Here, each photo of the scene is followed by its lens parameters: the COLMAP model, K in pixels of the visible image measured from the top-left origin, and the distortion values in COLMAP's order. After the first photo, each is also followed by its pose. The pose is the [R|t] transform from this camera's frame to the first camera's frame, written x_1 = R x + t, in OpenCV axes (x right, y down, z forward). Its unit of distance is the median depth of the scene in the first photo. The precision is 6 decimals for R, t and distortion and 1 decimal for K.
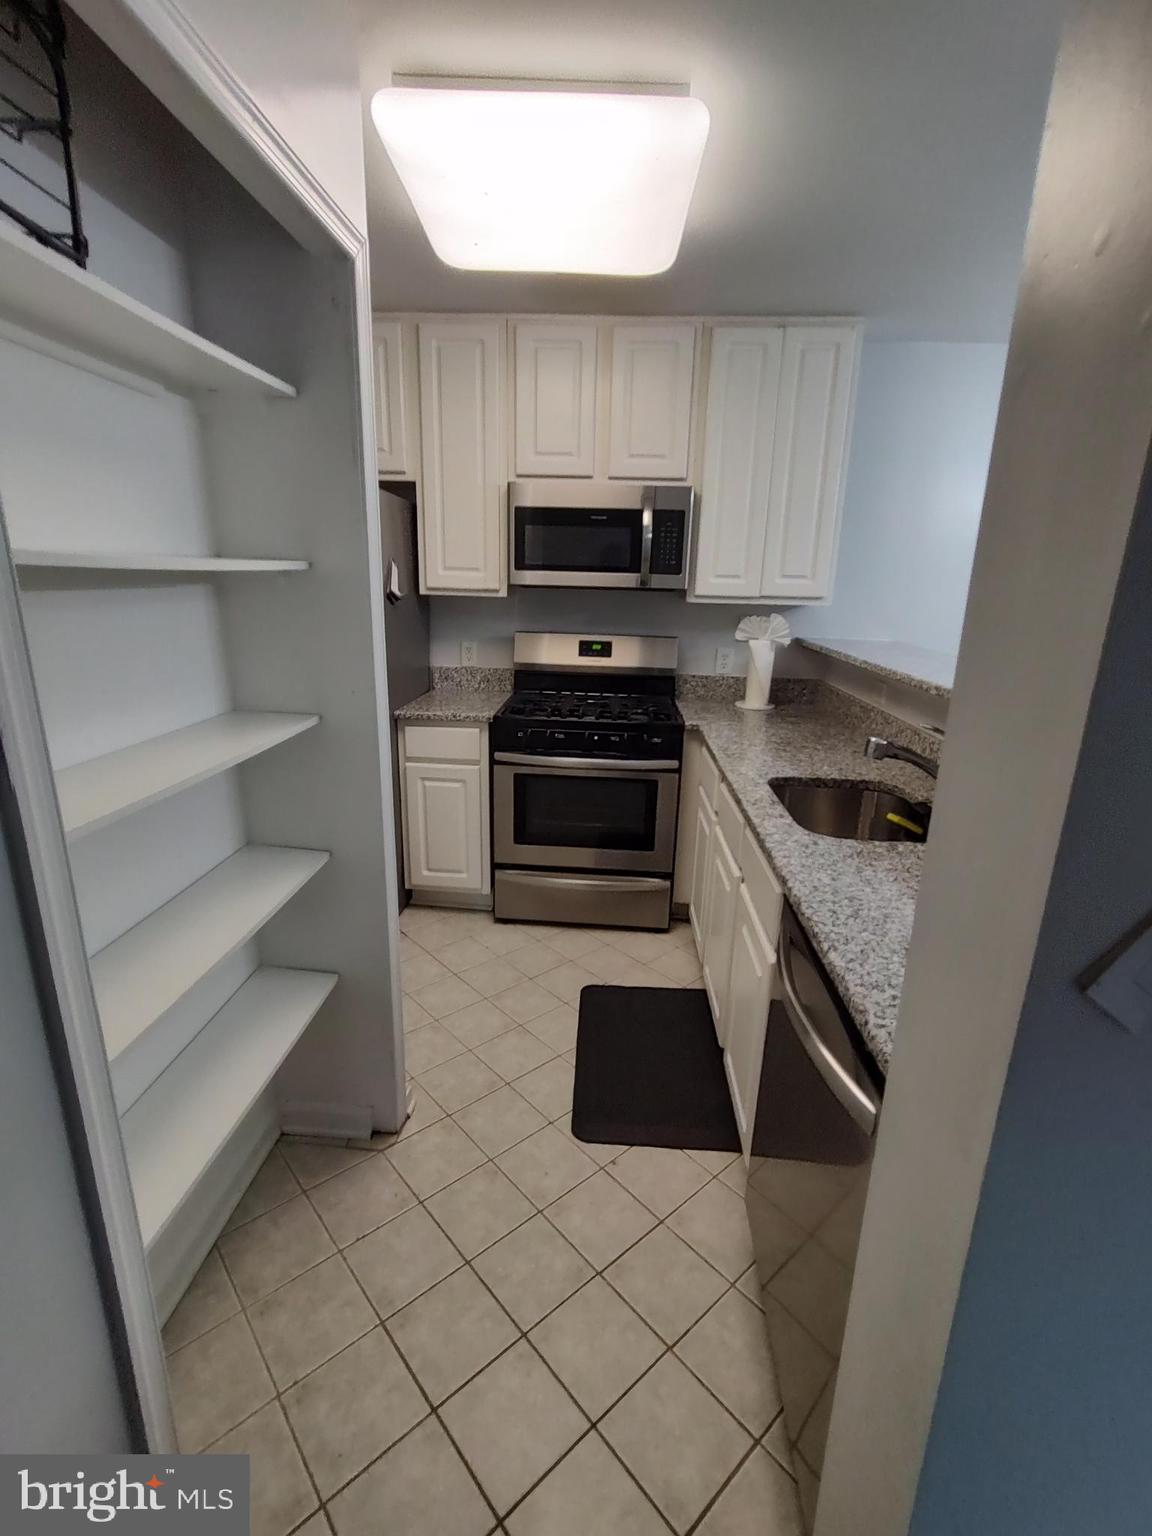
lens RADIAL K [[697.5, 0, 570.7], [0, 697.5, 774.4], [0, 0, 1]] dist [-0.006924, 0.000410]
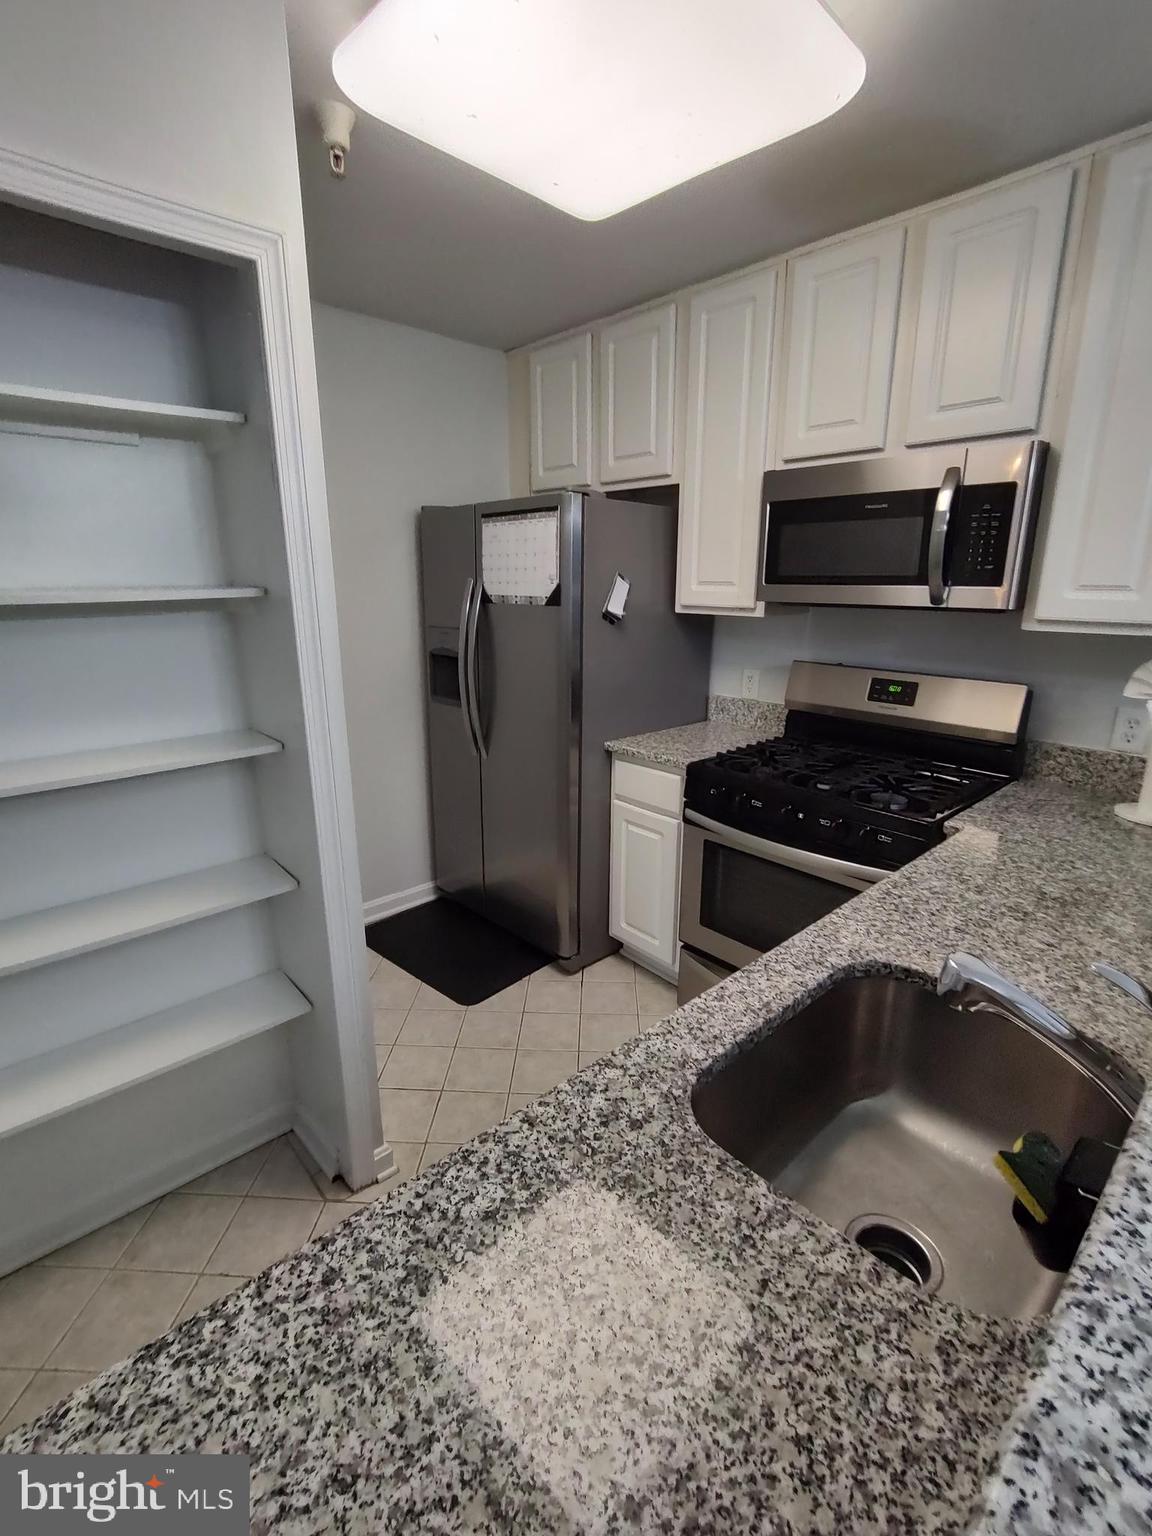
lens RADIAL K [[697.5, 0, 567.4], [0, 697.5, 768.9], [0, 0, 1]] dist [-0.006924, 0.000410]
pose [[0.720153, 0.159579, -0.675214, 0.322173], [-0.171955, 0.983879, 0.049129, -0.090231], [0.672169, 0.080726, 0.735984, 0.296717]]
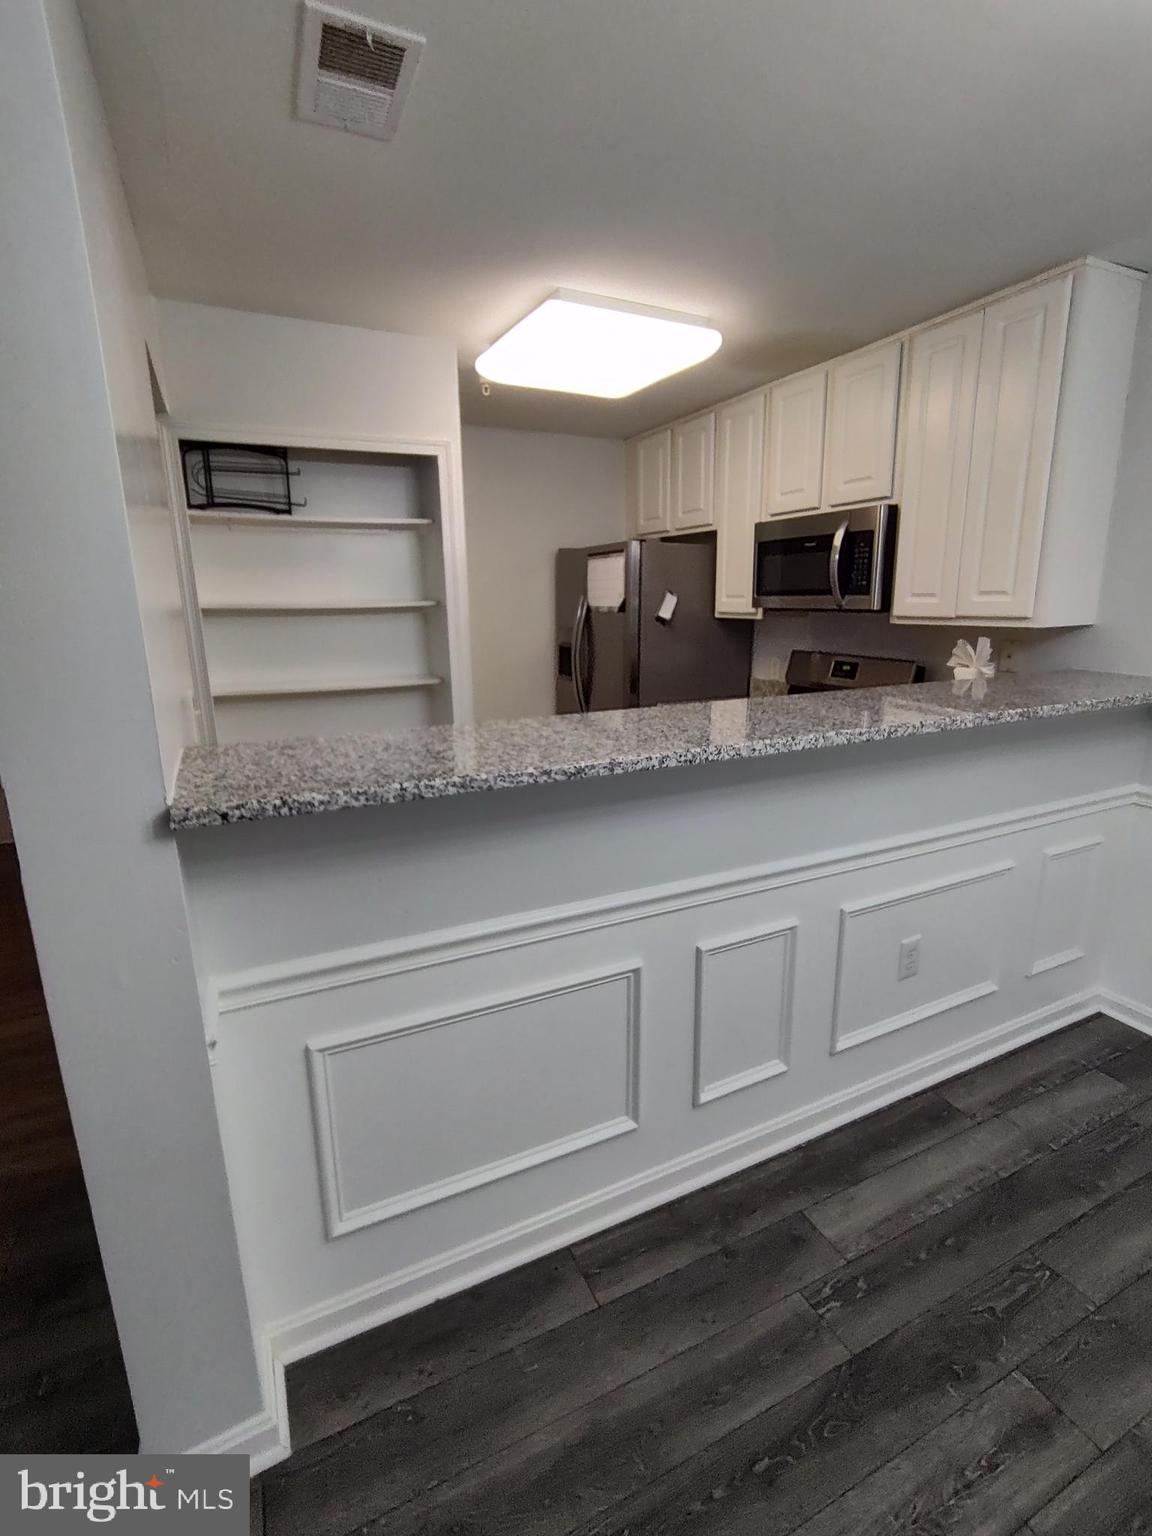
lens RADIAL K [[697.5, 0, 582.0], [0, 697.5, 772.3], [0, 0, 1]] dist [-0.006924, 0.000410]
pose [[0.492280, 0.180596, -0.851496, 0.829970], [-0.213977, 0.973329, 0.082728, -0.040374], [0.843726, 0.141475, 0.517794, 0.191438]]
